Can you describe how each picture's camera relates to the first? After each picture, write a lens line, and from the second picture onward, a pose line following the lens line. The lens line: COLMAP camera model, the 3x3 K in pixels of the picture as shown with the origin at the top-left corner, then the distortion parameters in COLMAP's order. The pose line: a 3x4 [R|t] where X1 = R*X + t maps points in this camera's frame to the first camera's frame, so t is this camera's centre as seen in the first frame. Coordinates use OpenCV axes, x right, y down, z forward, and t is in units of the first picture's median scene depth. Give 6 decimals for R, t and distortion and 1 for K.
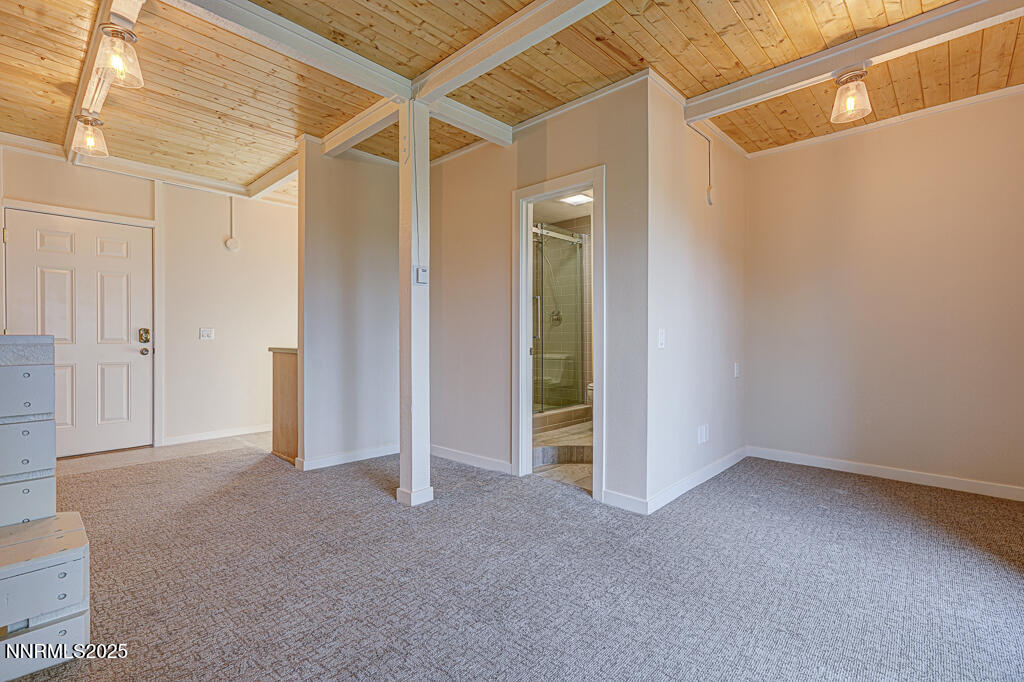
lens RADIAL K [[467.8, 0, 512.1], [0, 467.8, 337.7], [0, 0, 1]] dist [-0.000962, 0.004713]
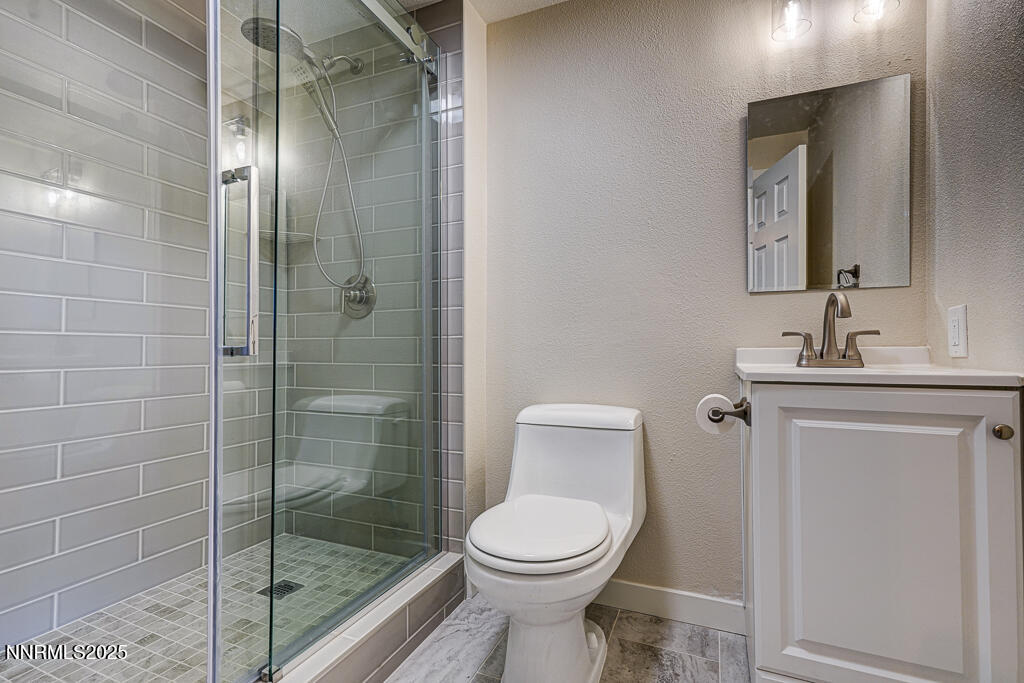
lens RADIAL K [[467.8, 0, 515.9], [0, 467.8, 347.6], [0, 0, 1]] dist [-0.000962, 0.004713]
pose [[0.933575, 0.006786, 0.358317, 0.128833], [-0.001518, 0.999887, -0.014981, 0.002255], [-0.358378, 0.013442, 0.933480, 1.027800]]
